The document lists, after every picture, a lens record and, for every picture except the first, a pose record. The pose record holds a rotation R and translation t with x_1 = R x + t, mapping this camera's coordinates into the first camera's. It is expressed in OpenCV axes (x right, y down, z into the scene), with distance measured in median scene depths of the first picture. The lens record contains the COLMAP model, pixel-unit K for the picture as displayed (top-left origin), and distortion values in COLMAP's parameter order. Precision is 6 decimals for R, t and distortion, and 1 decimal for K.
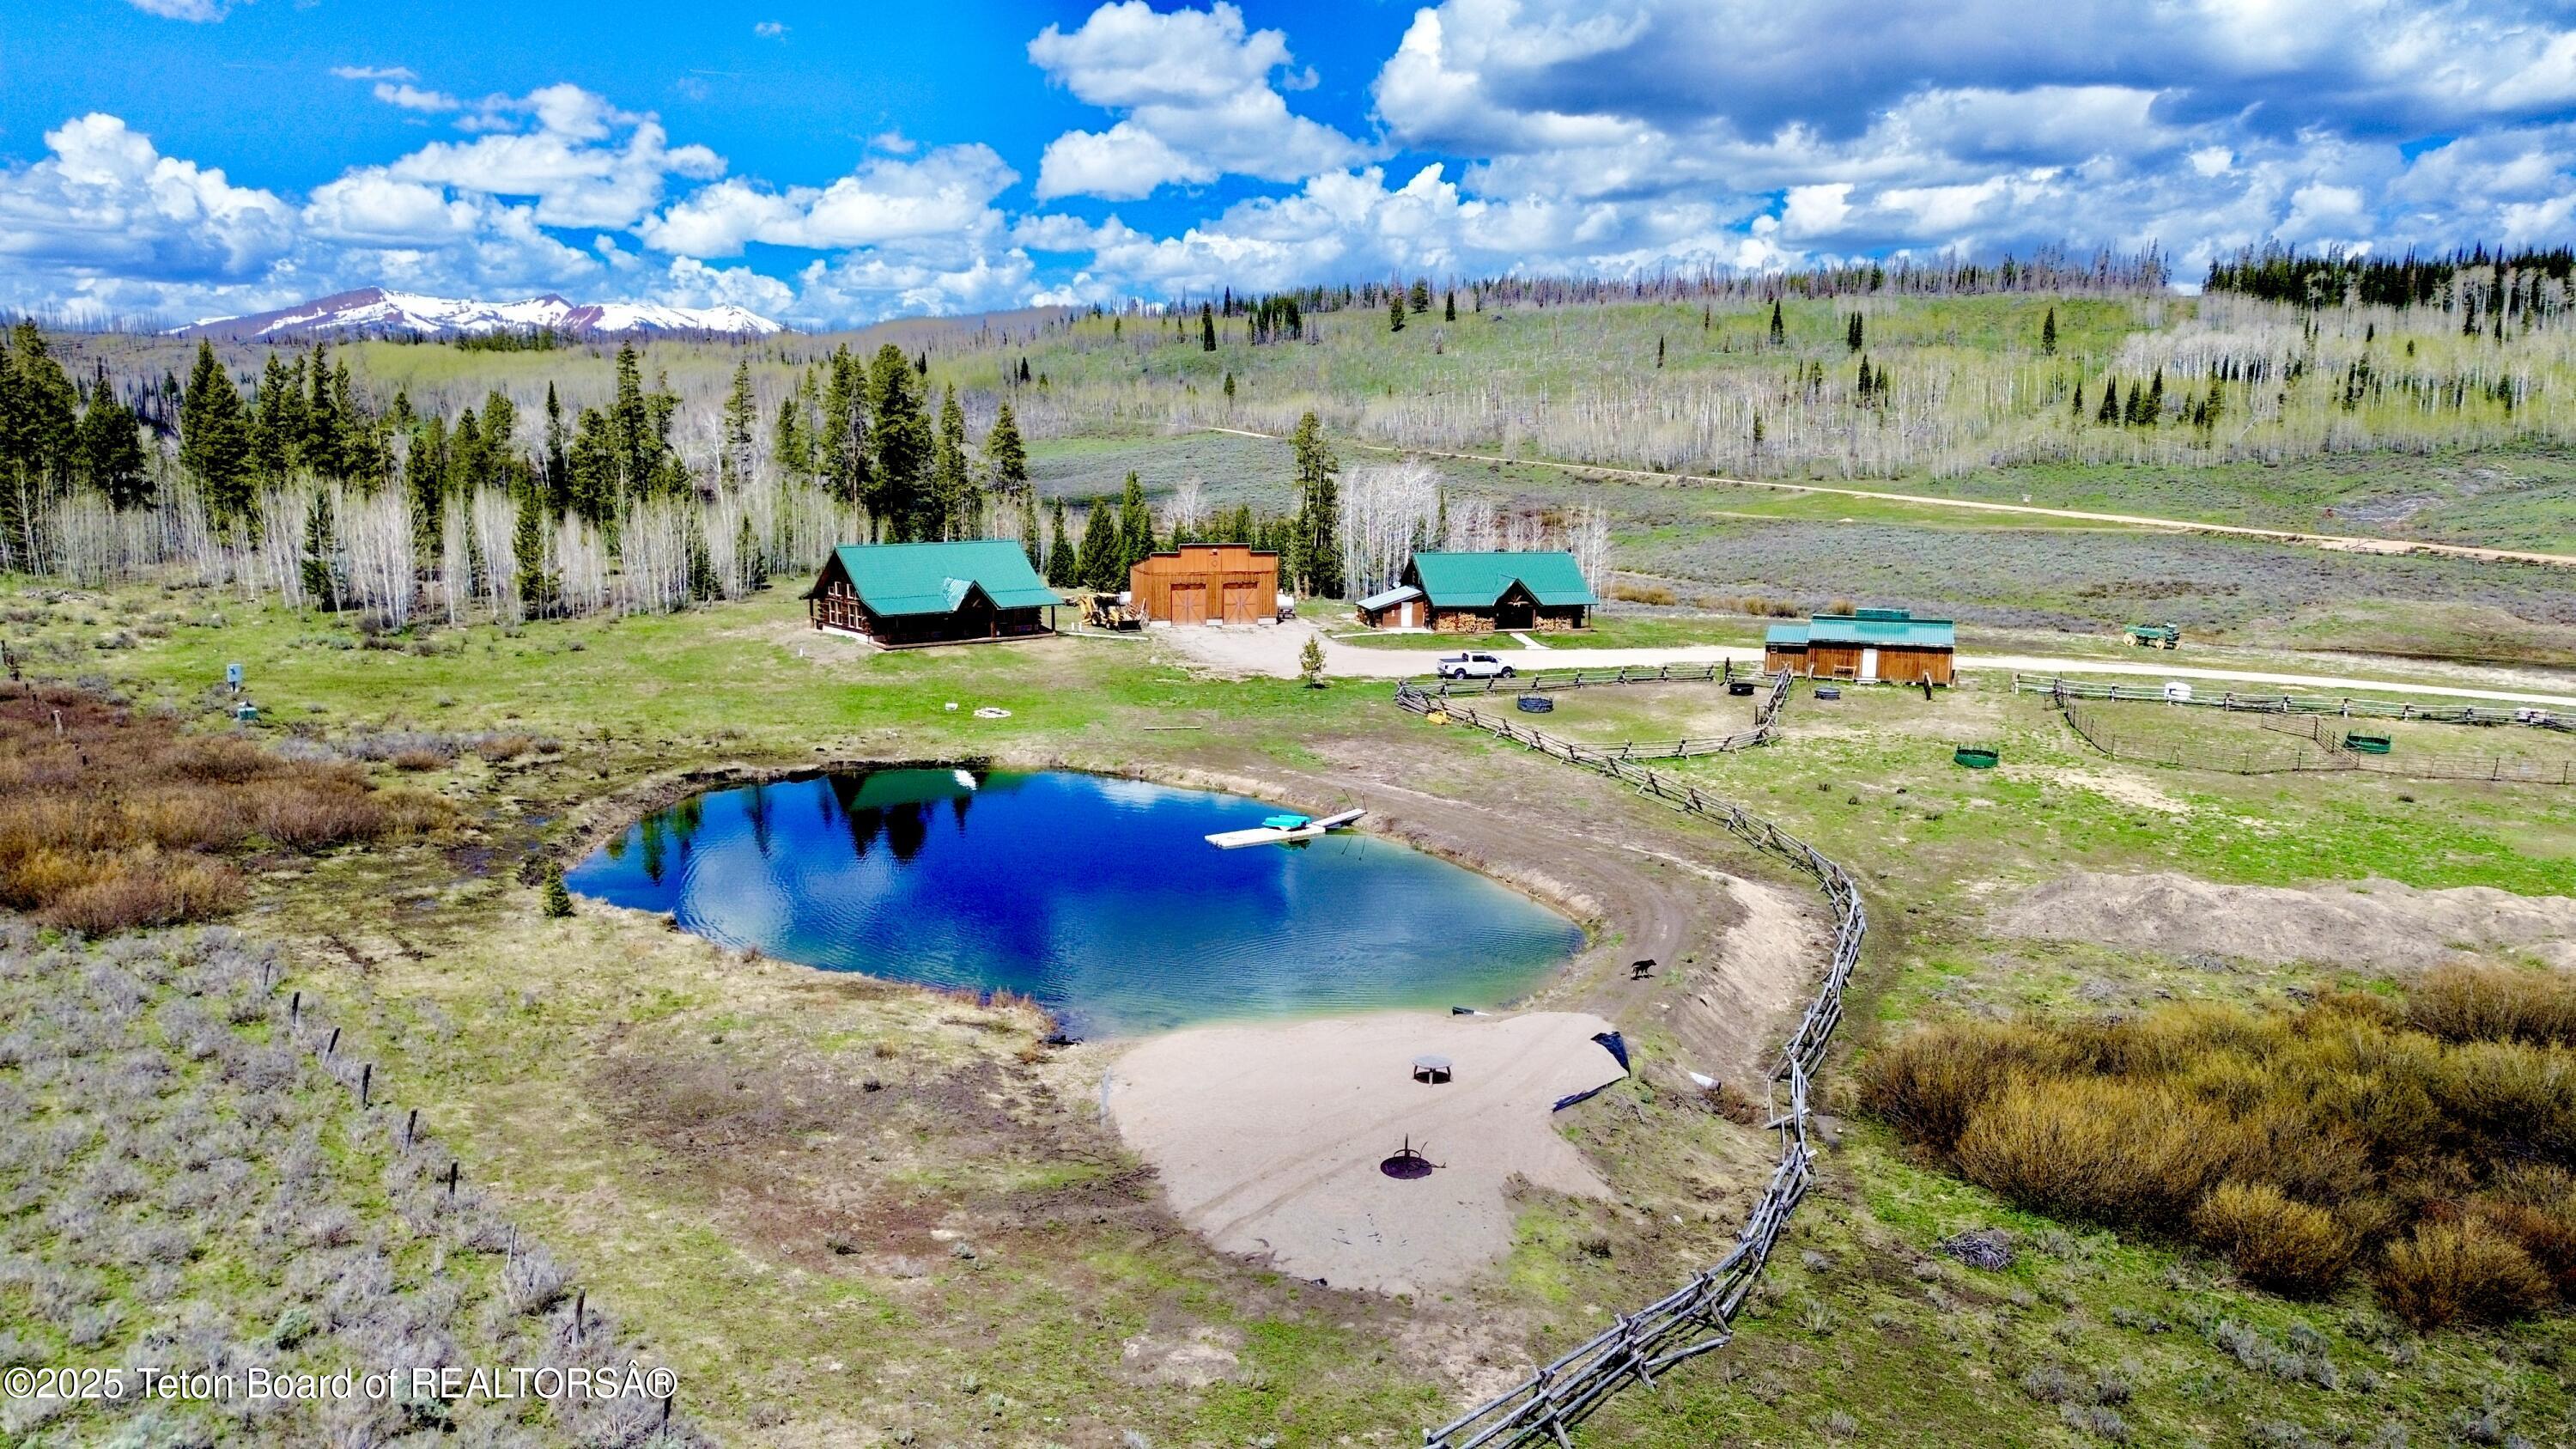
lens RADIAL K [[1828.2, 0, 1294.4], [0, 1828.2, 715.3], [0, 0, 1]] dist [0.077311, -0.073084]
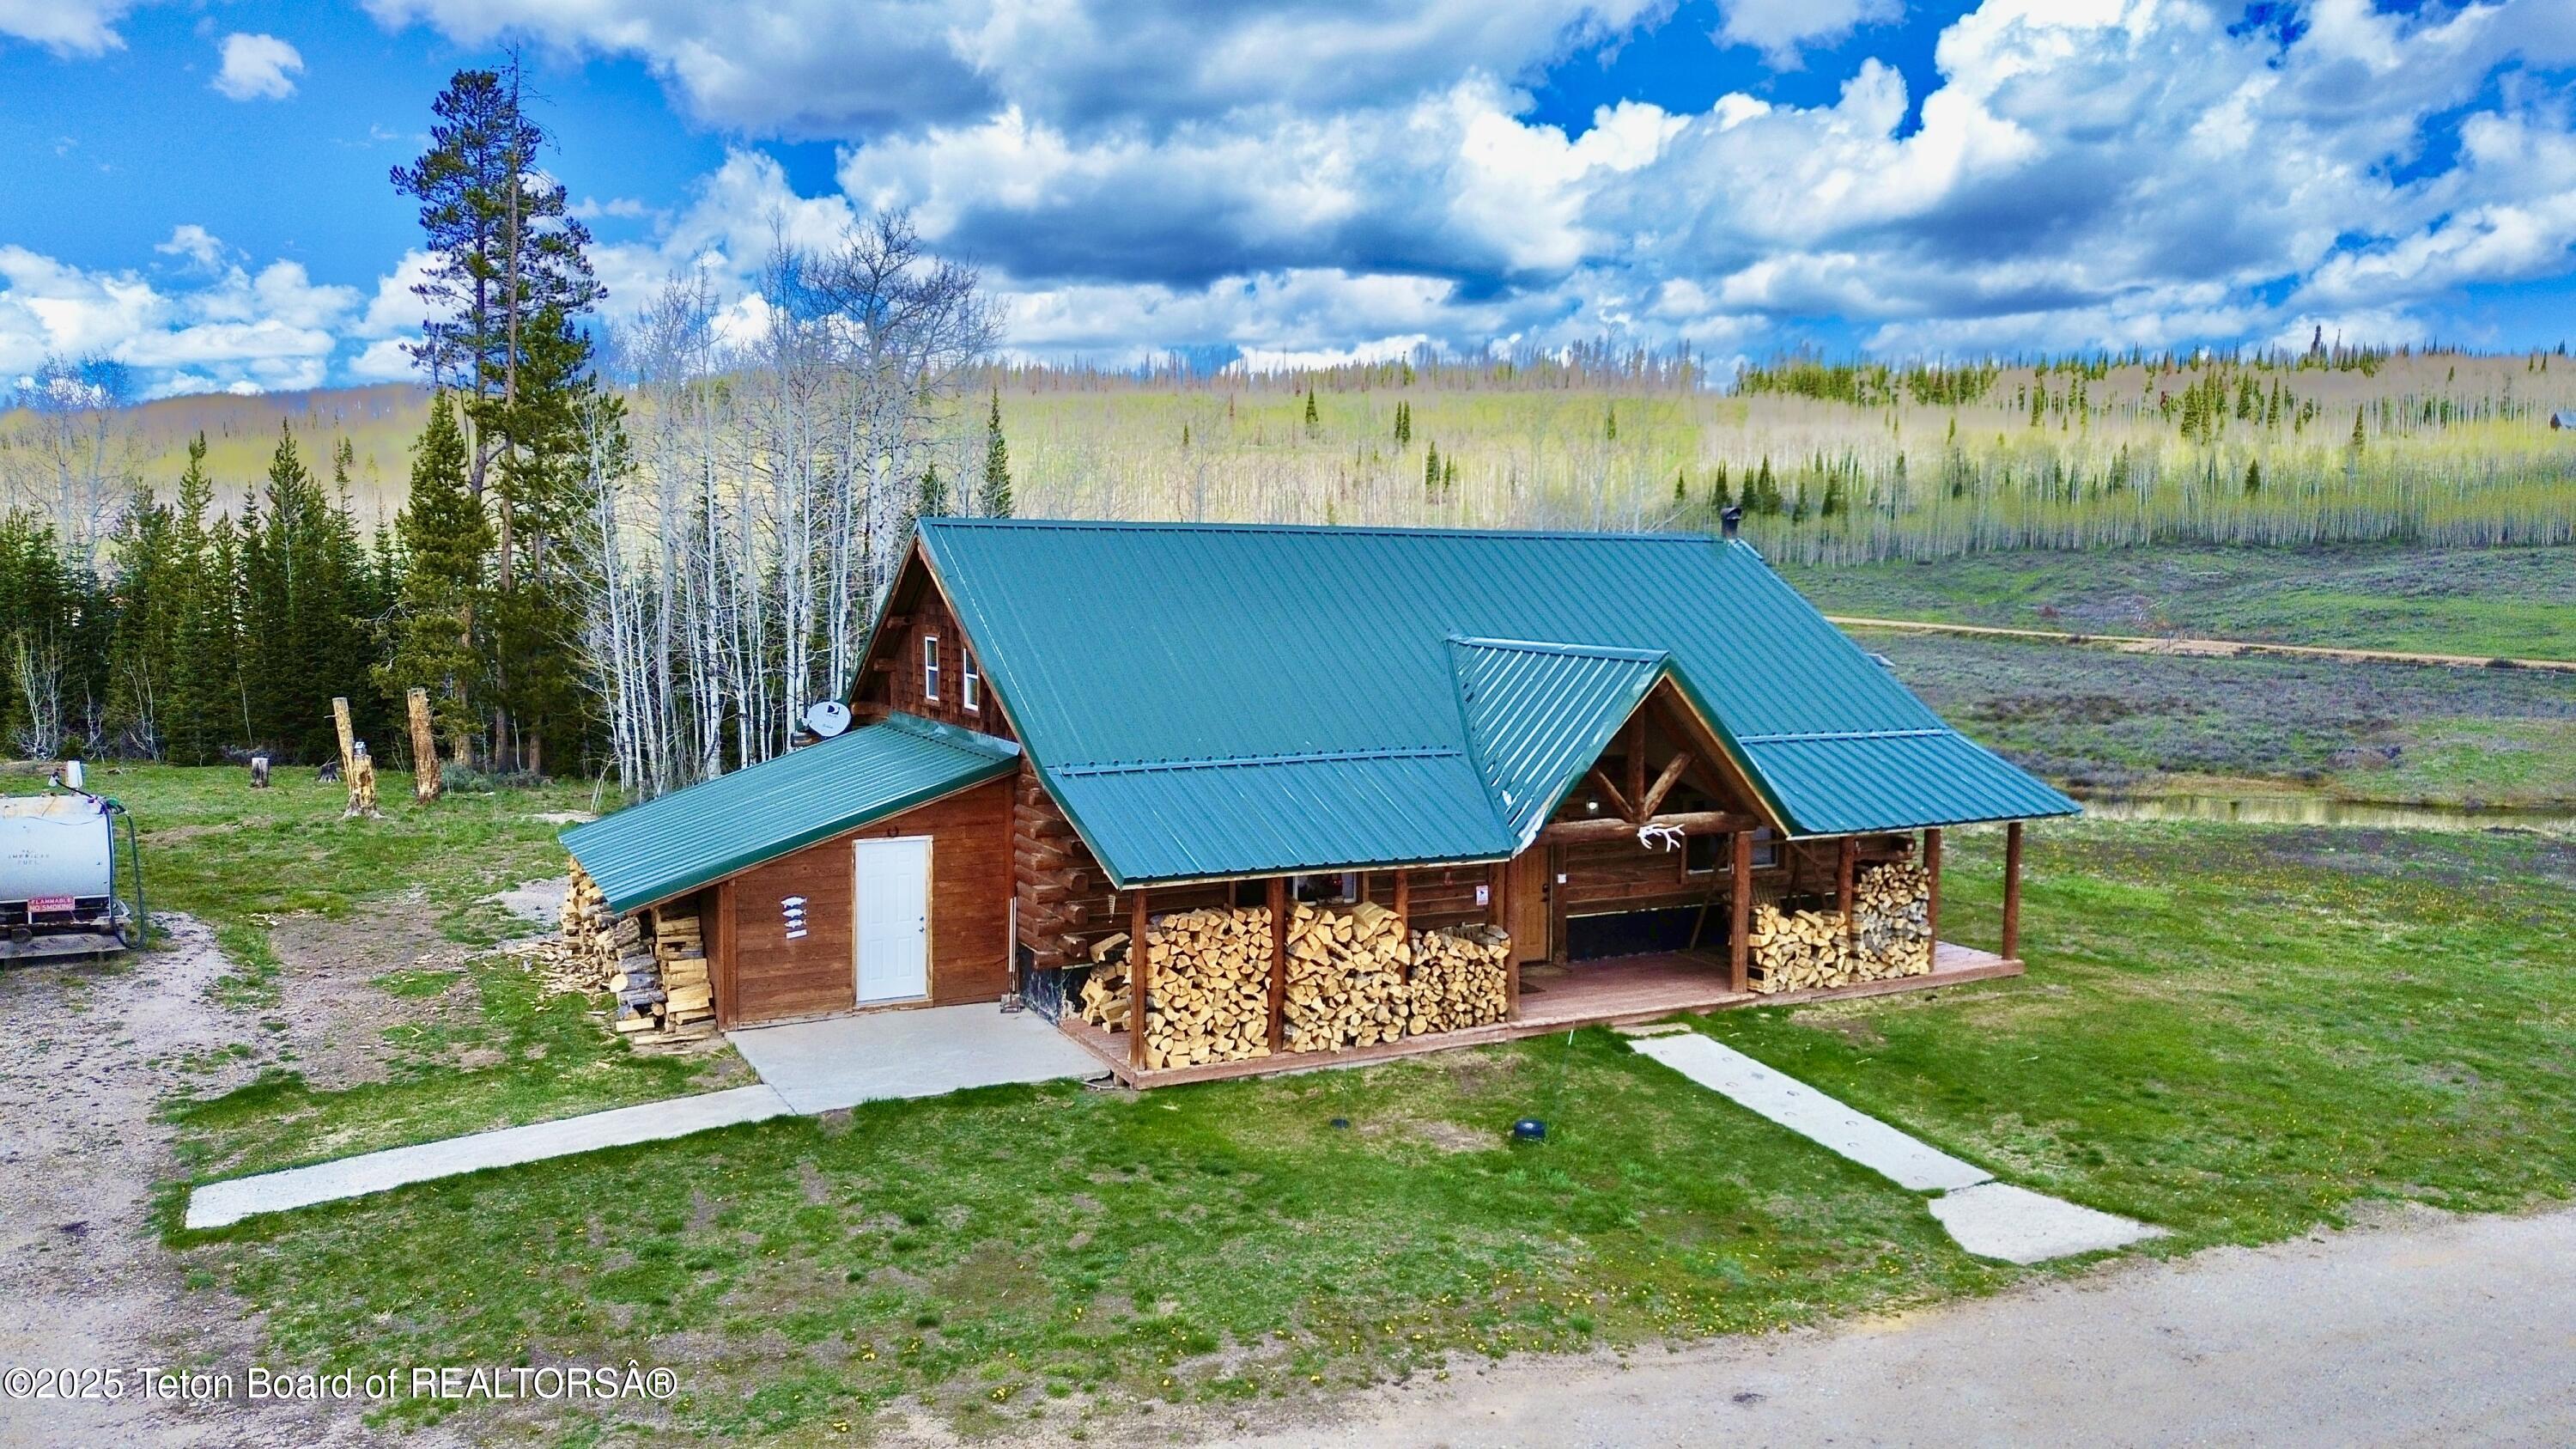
lens RADIAL K [[1826.1, 0, 1290.7], [0, 1826.1, 733.0], [0, 0, 1]] dist [0.067517, -0.056776]
pose [[0.960439, -0.023252, 0.277520, 0.058101], [0.041262, 0.997391, -0.059233, -0.067115], [-0.275418, 0.068341, 0.958892, 0.951832]]
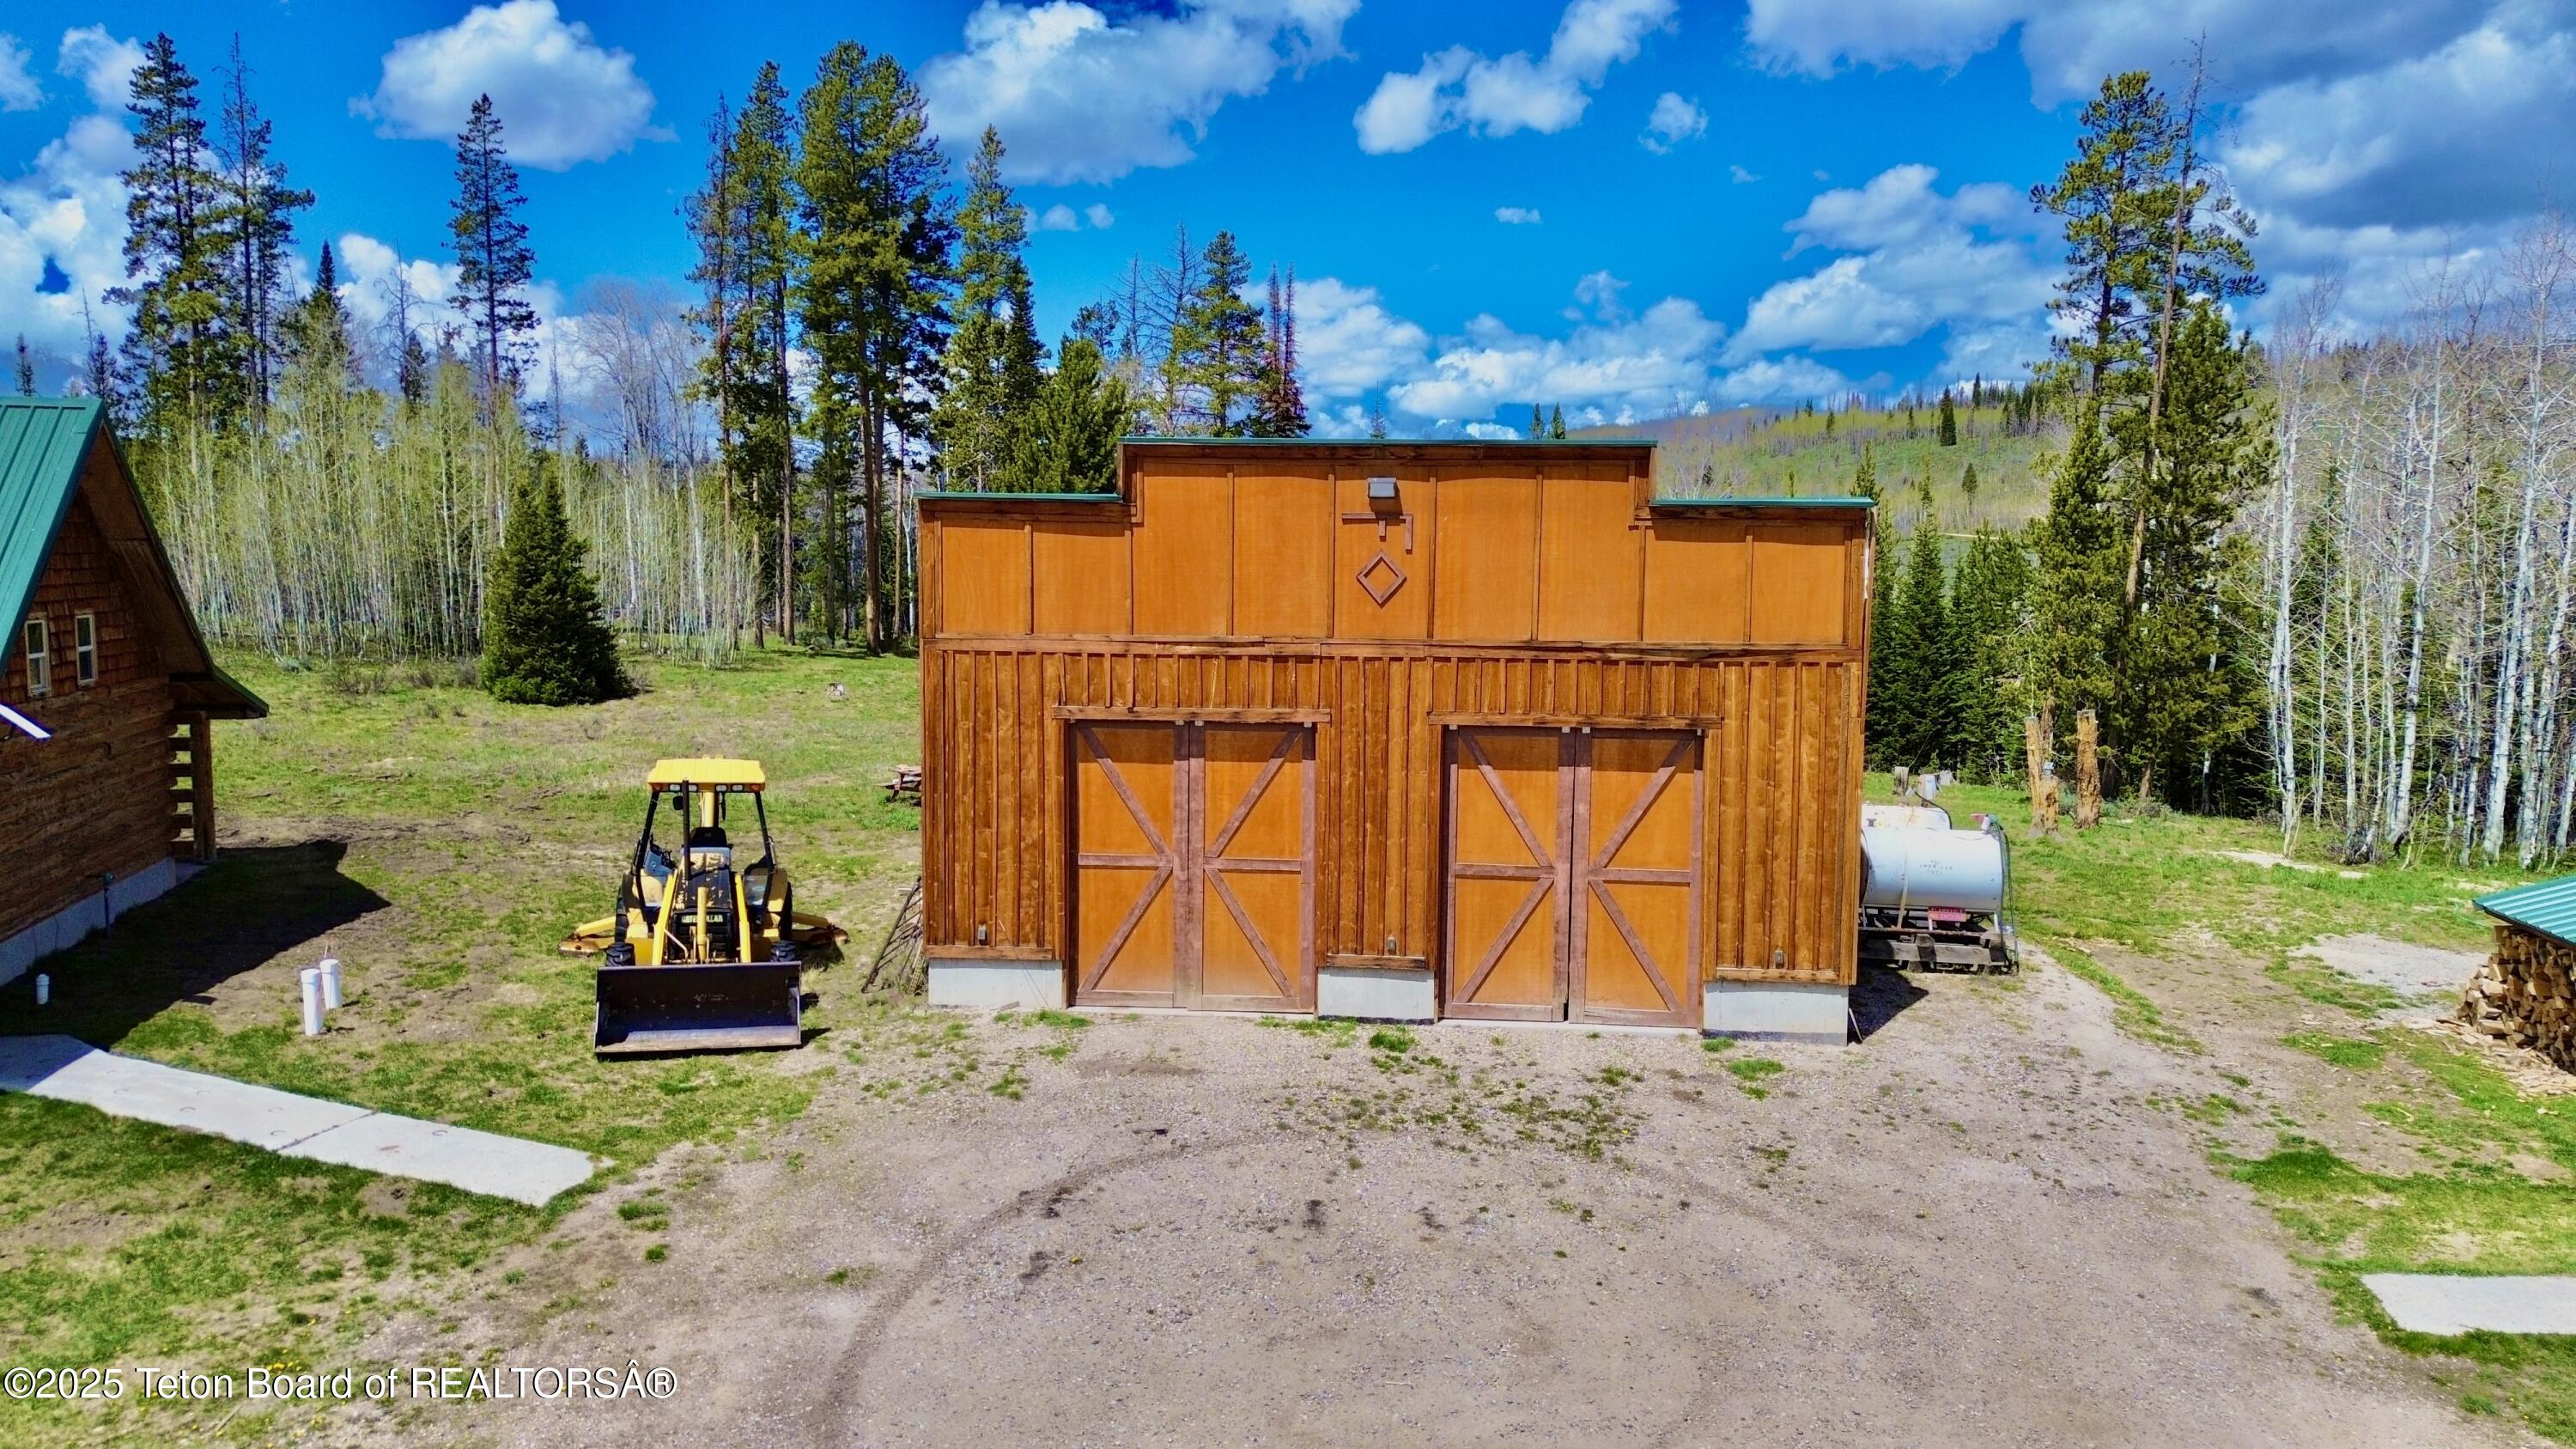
lens RADIAL K [[1826.1, 0, 1290.7], [0, 1826.1, 733.0], [0, 0, 1]] dist [0.067517, -0.056776]
pose [[0.923742, 0.037819, -0.381143, 0.004233], [-0.062697, 0.996621, -0.053063, -0.070296], [0.377848, 0.072913, 0.922992, 0.959232]]
